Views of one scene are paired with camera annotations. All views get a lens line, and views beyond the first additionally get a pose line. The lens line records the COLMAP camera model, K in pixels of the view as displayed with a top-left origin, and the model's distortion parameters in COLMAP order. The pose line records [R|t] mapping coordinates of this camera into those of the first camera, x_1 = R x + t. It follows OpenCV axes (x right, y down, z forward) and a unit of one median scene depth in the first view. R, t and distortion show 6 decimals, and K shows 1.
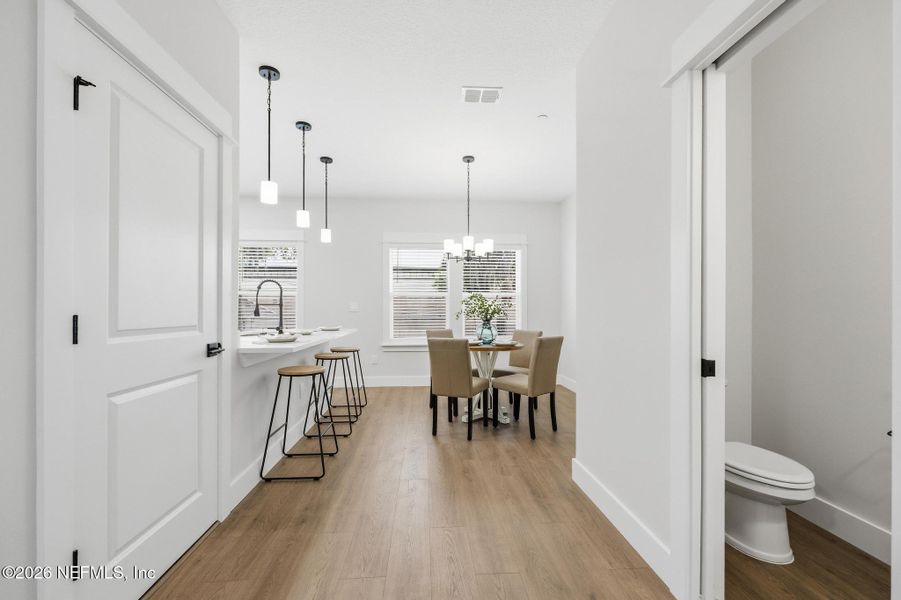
lens RADIAL K [[362.0, 0, 445.8], [0, 362.0, 307.3], [0, 0, 1]] dist [-0.004049, 0.001417]
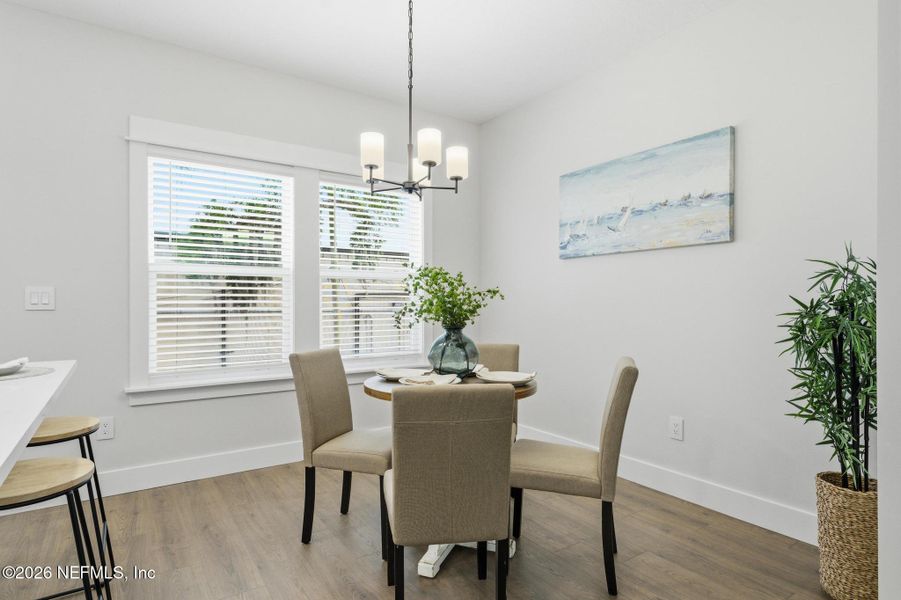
lens RADIAL K [[484.8, 0, 445.9], [0, 484.8, 302.7], [0, 0, 1]] dist [0.000847, -0.000229]
pose [[0.863821, -0.000522, 0.503798, -0.271756], [-0.003651, 0.999967, 0.007297, -0.000105], [-0.503785, -0.008143, 0.863791, 0.668178]]
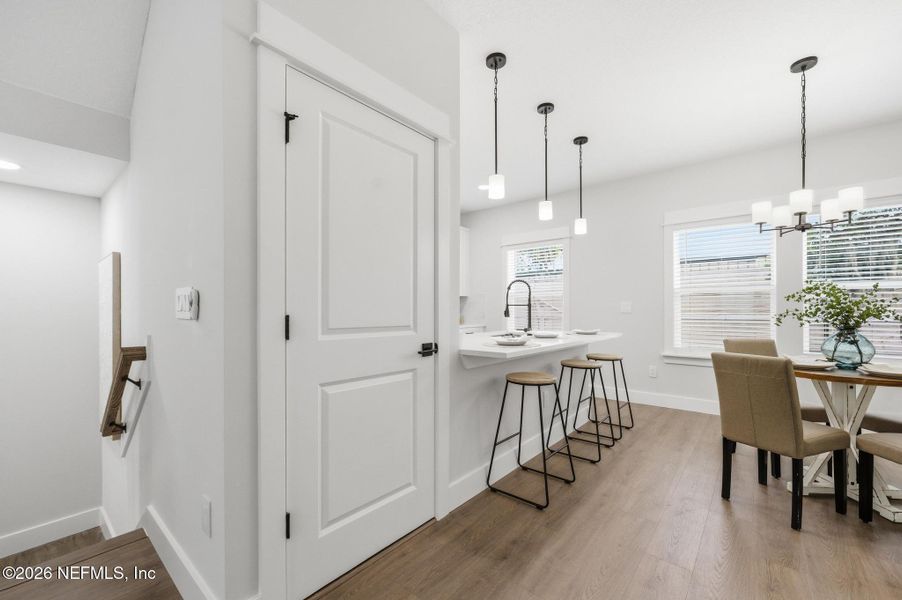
lens RADIAL K [[362.4, 0, 454.2], [0, 362.4, 309.9], [0, 0, 1]] dist [-0.004049, 0.001417]
pose [[0.725796, -0.001392, -0.687908, 0.075168], [0.005418, 0.999979, 0.003693, 0.000750], [0.687888, -0.006407, 0.725788, 0.204270]]
